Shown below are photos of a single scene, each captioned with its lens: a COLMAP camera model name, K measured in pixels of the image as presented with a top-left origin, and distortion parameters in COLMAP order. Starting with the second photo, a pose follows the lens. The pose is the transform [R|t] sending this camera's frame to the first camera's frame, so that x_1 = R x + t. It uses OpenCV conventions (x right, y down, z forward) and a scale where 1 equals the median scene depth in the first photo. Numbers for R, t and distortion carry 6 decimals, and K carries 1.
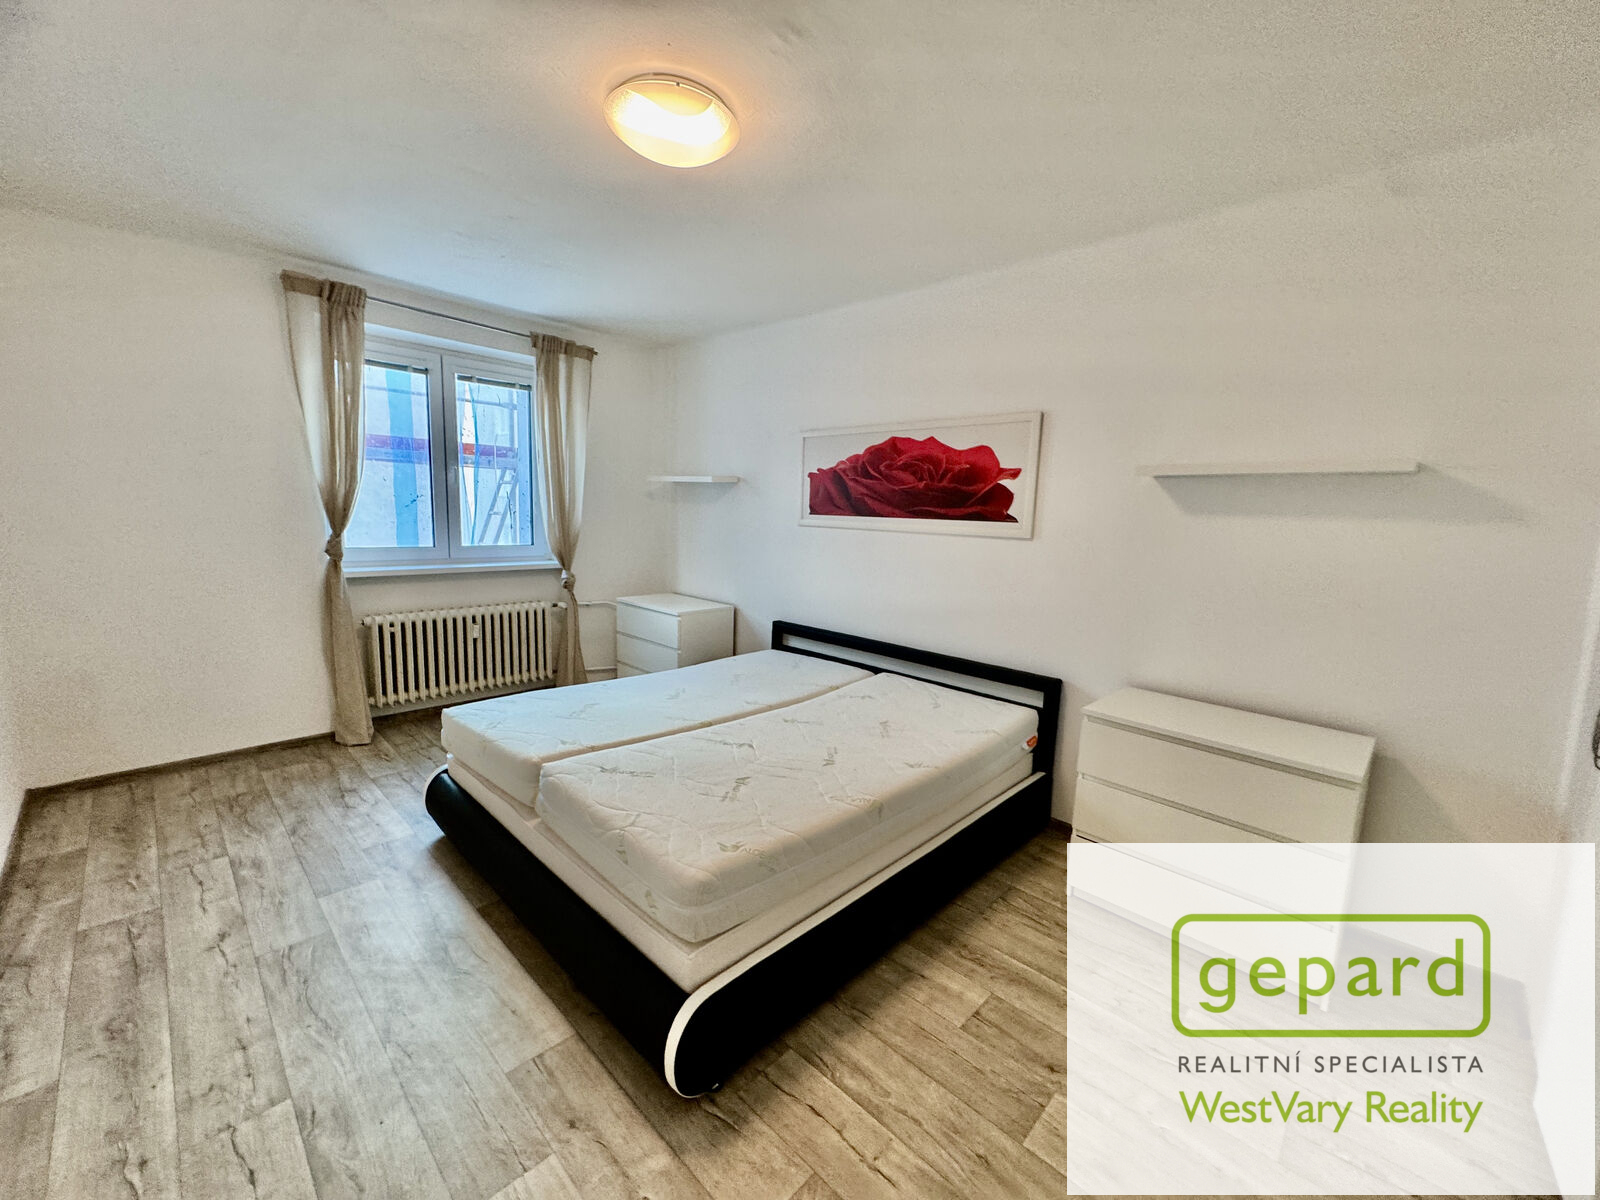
lens RADIAL K [[652.3, 0, 801.3], [0, 652.3, 547.4], [0, 0, 1]] dist [-0.080381, 0.053781]
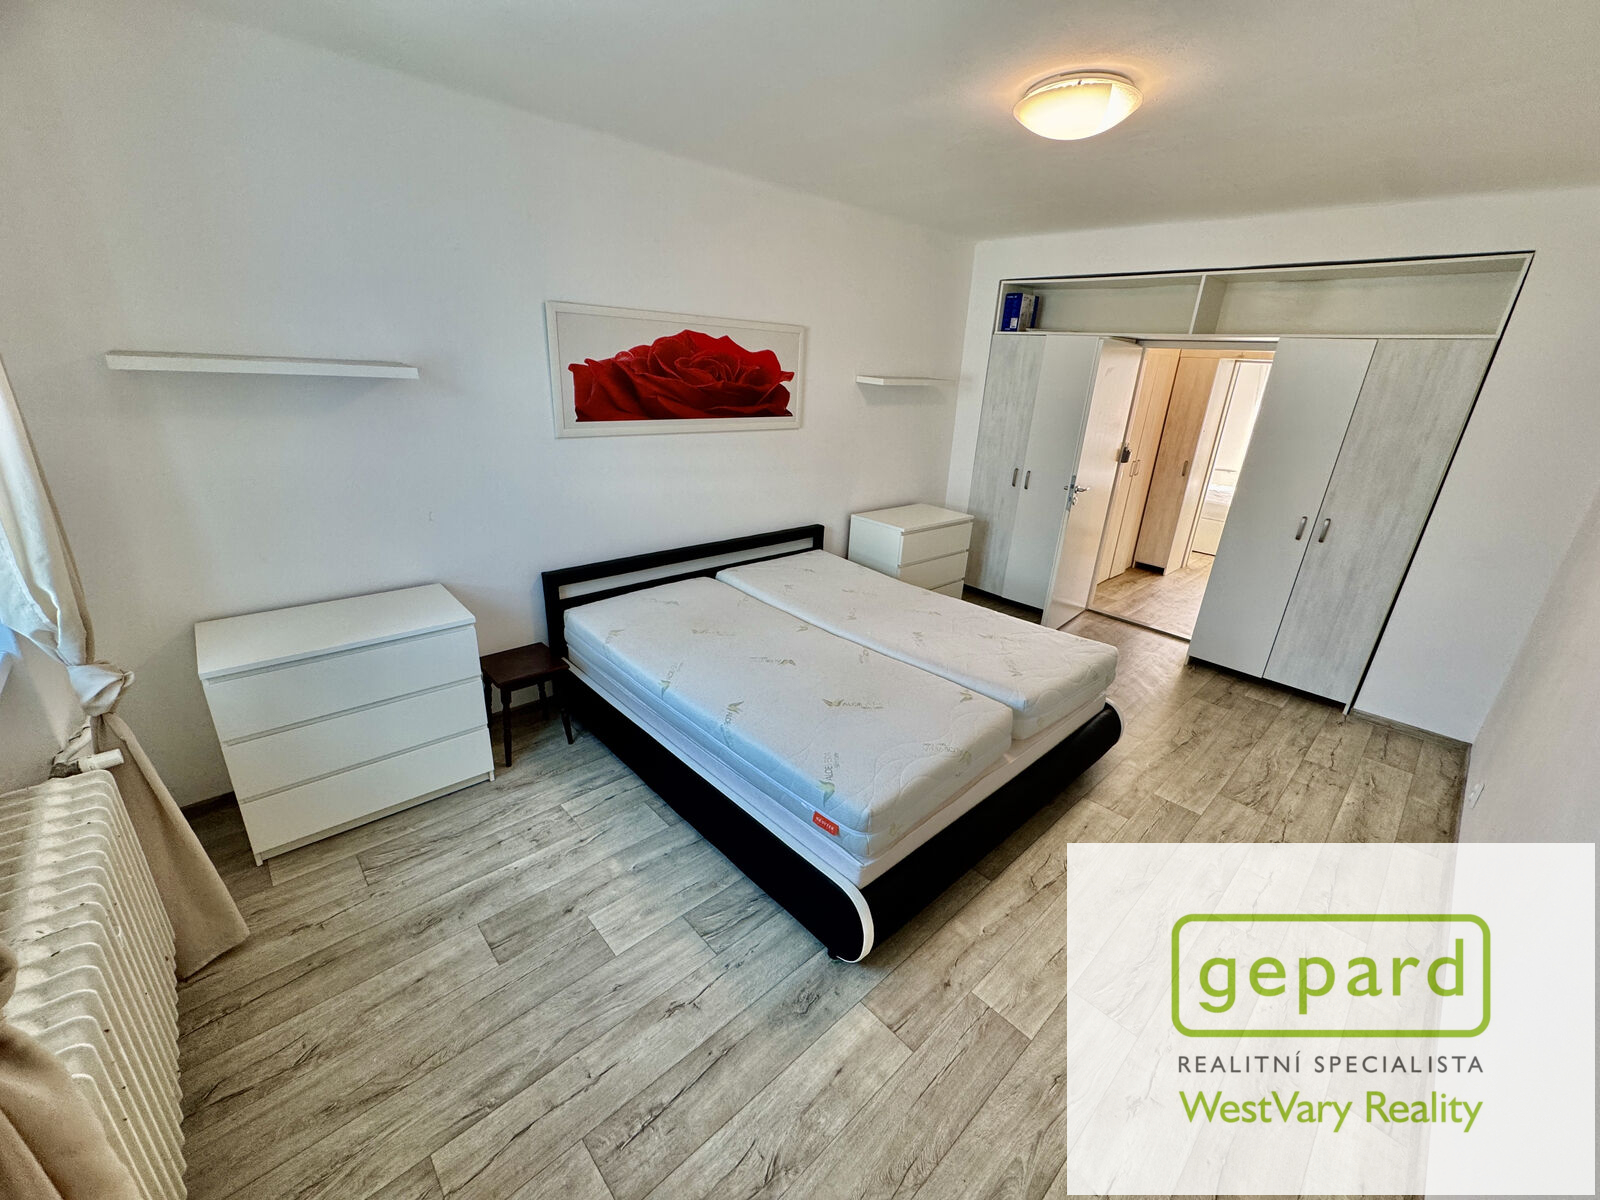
lens RADIAL K [[640.4, 0, 800.9], [0, 640.4, 595.7], [0, 0, 1]] dist [-0.004259, -0.000171]
pose [[0.074596, -0.307877, 0.948497, -0.838161], [0.072124, 0.950322, 0.302797, -0.072285], [-0.994602, 0.045822, 0.093095, 0.758255]]
